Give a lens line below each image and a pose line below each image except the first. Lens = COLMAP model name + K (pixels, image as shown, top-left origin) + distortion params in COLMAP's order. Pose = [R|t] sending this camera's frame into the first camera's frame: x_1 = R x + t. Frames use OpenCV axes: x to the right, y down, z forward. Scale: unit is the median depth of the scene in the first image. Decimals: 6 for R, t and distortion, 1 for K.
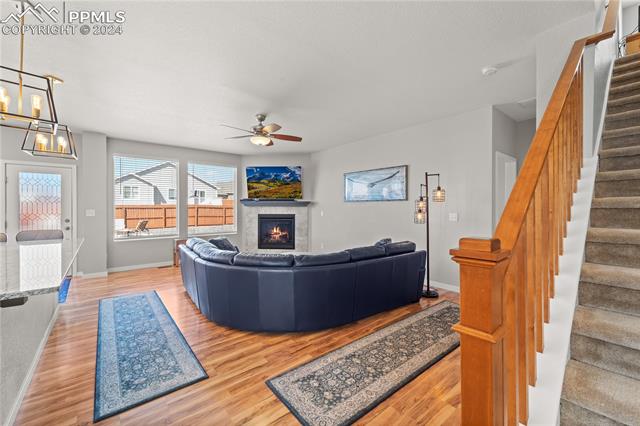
lens RADIAL K [[263.9, 0, 321.6], [0, 263.9, 208.3], [0, 0, 1]] dist [0.001760, -0.000146]
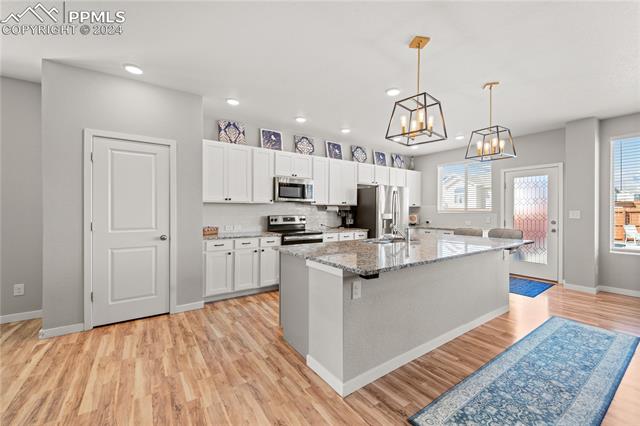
lens RADIAL K [[259.6, 0, 320.0], [0, 259.6, 213.0], [0, 0, 1]] dist [0.001012, -0.000200]
pose [[-0.085889, 0.010766, -0.996247, 0.052411], [-0.005008, 0.999924, 0.011238, 0.007506], [0.996292, 0.005955, -0.085829, 0.289742]]
